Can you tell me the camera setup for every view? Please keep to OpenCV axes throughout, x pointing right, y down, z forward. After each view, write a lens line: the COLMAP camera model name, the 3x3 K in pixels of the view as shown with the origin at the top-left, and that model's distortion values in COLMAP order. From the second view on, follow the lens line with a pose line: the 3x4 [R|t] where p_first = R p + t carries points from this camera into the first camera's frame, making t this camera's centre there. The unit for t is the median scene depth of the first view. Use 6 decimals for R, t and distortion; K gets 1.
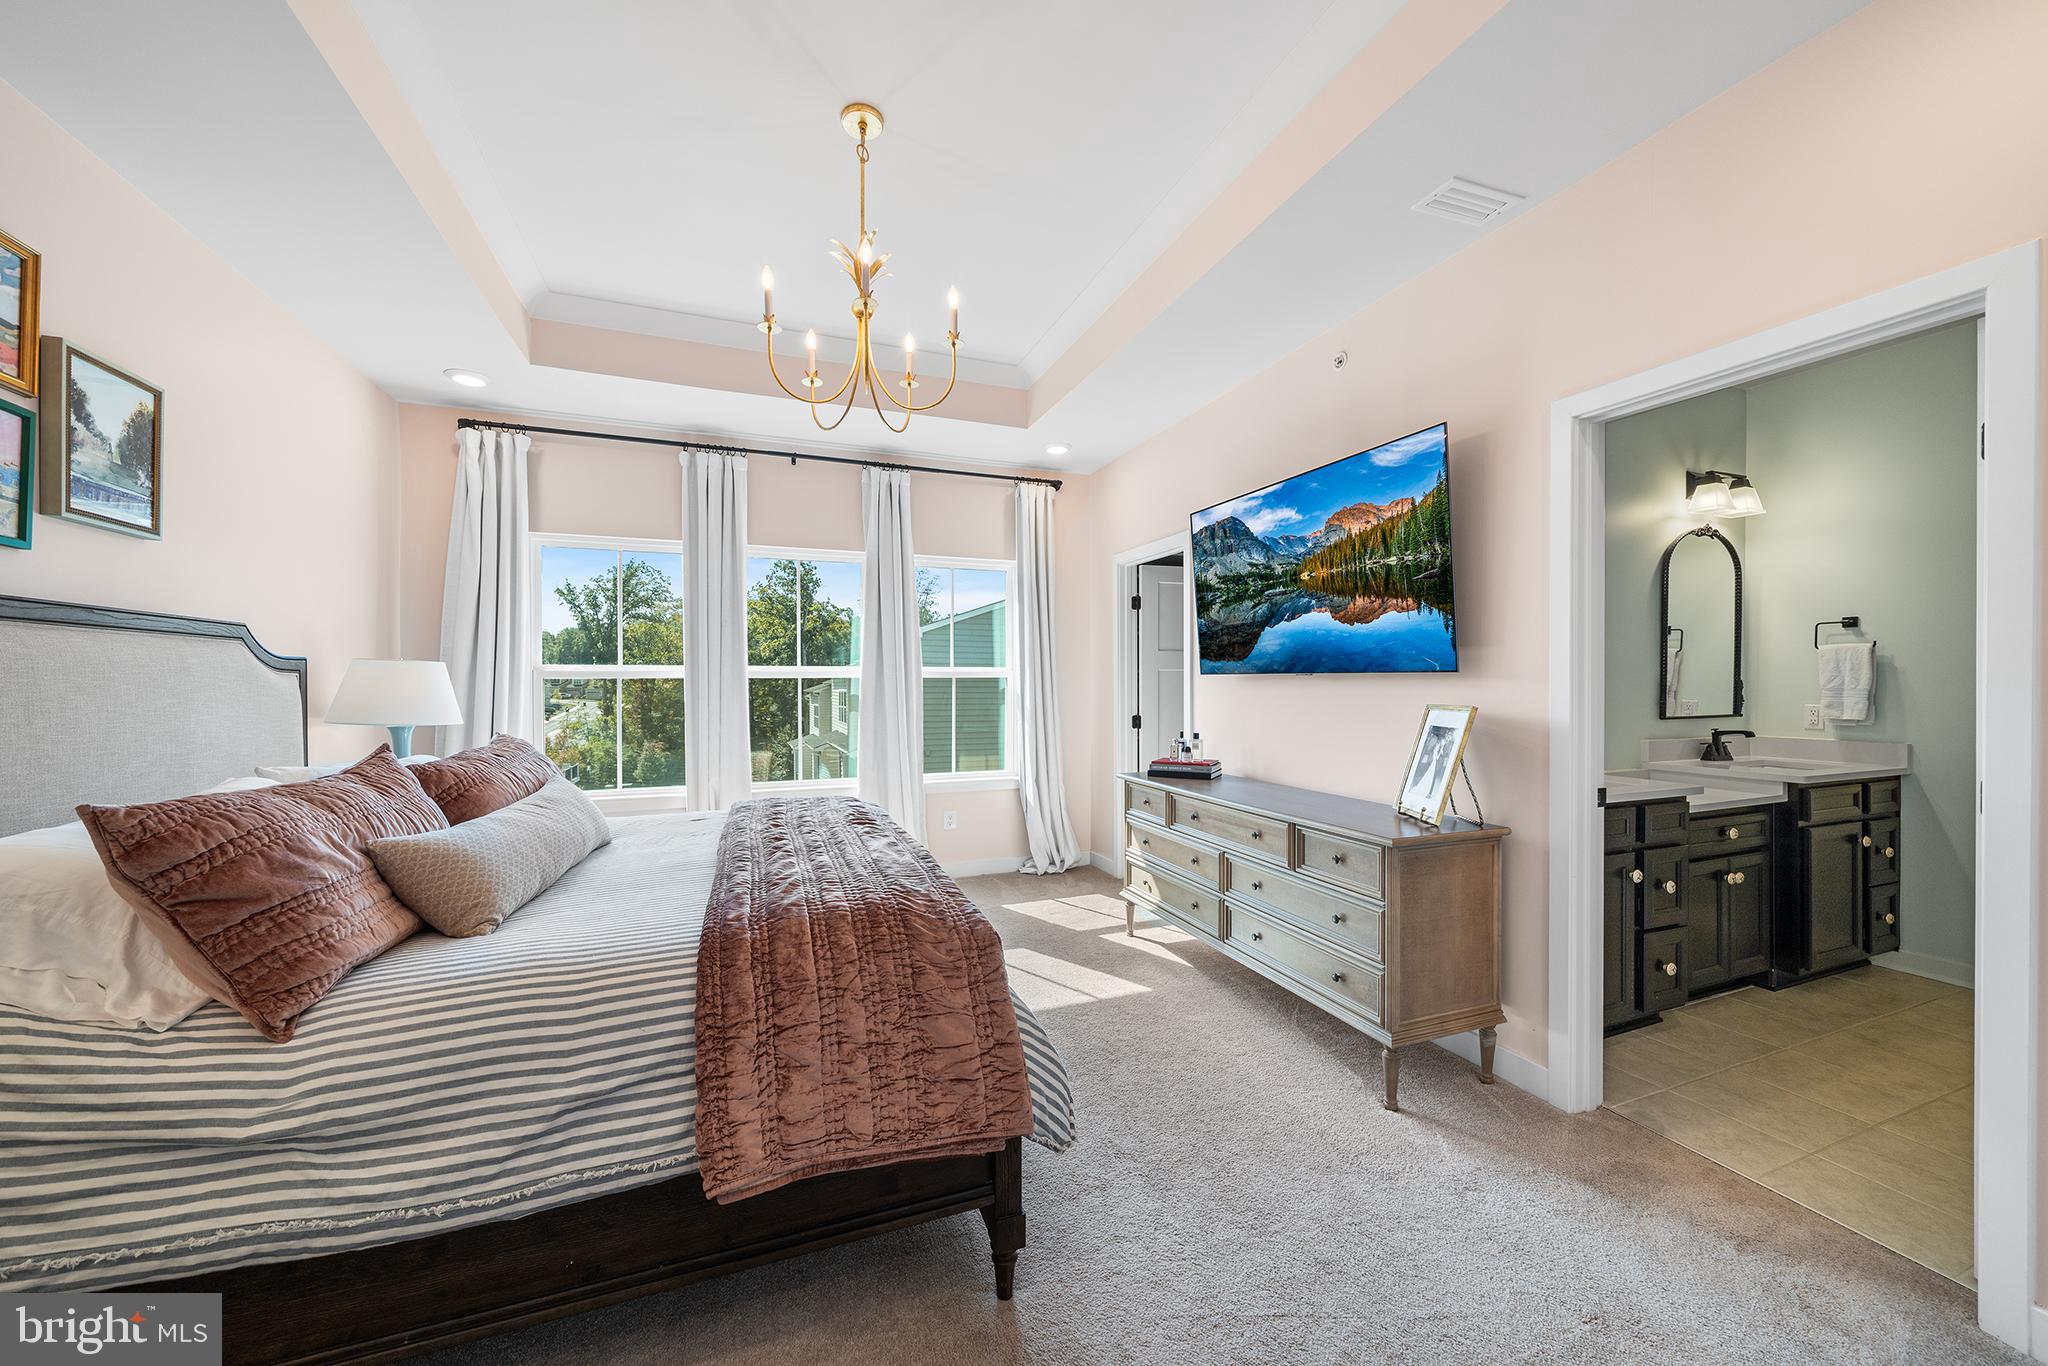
lens RADIAL K [[789.3, 0, 964.6], [0, 789.3, 692.5], [0, 0, 1]] dist [-0.000980, 0.000165]
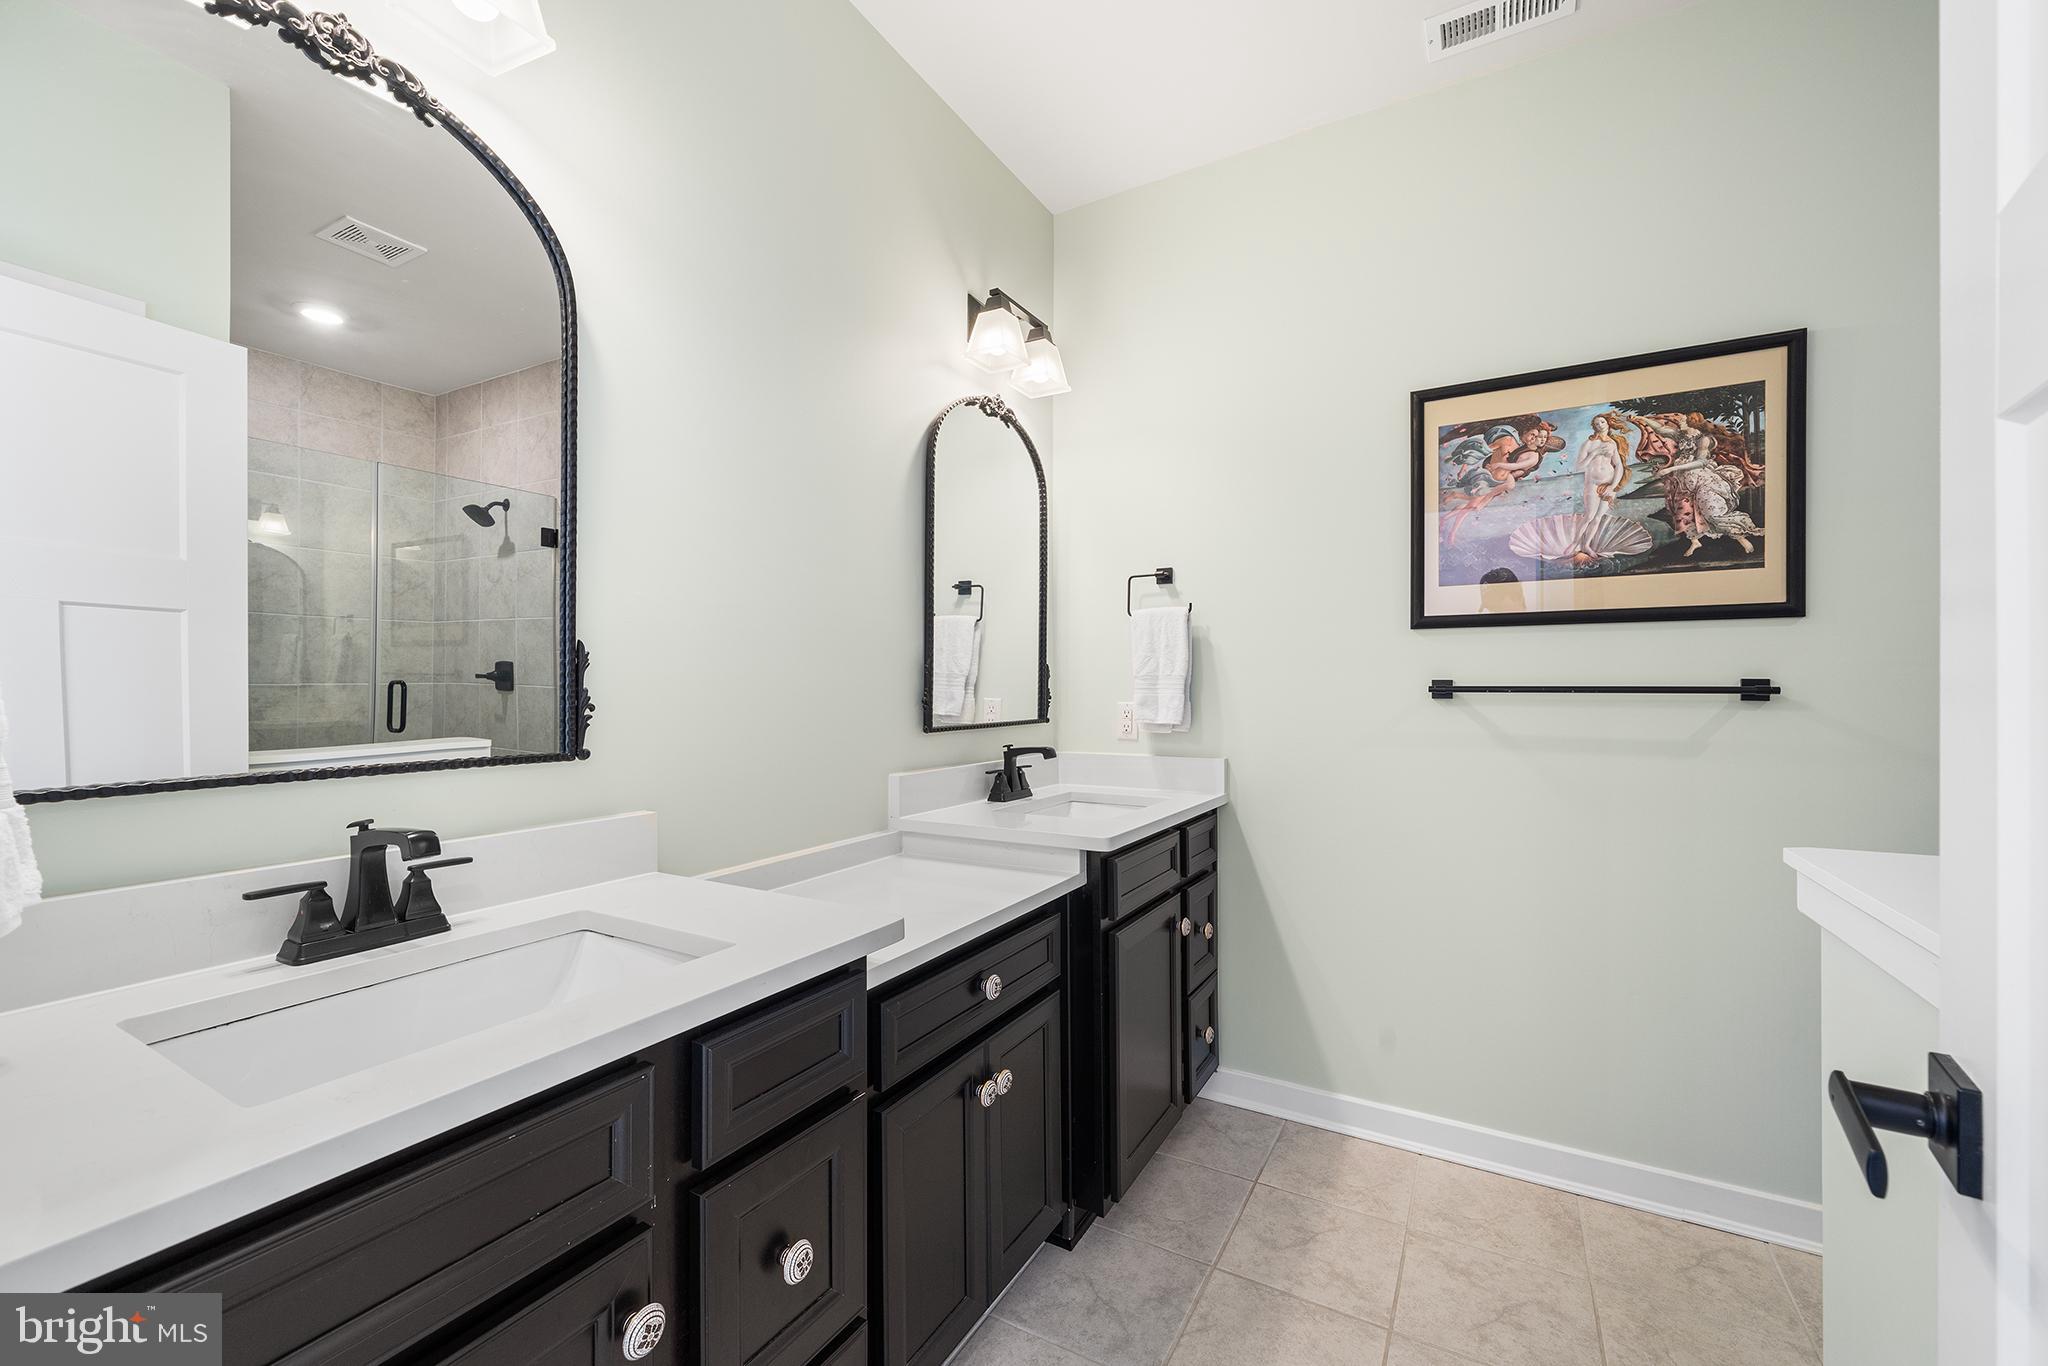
lens RADIAL K [[822.1, 0, 1023.8], [0, 822.1, 688.1], [0, 0, 1]] dist [0.001407, 0.000012]
pose [[0.780681, 0.004608, 0.624913, 0.620379], [0.004581, 0.999904, -0.013096, 0.012924], [-0.624913, 0.013087, 0.780584, 0.554217]]
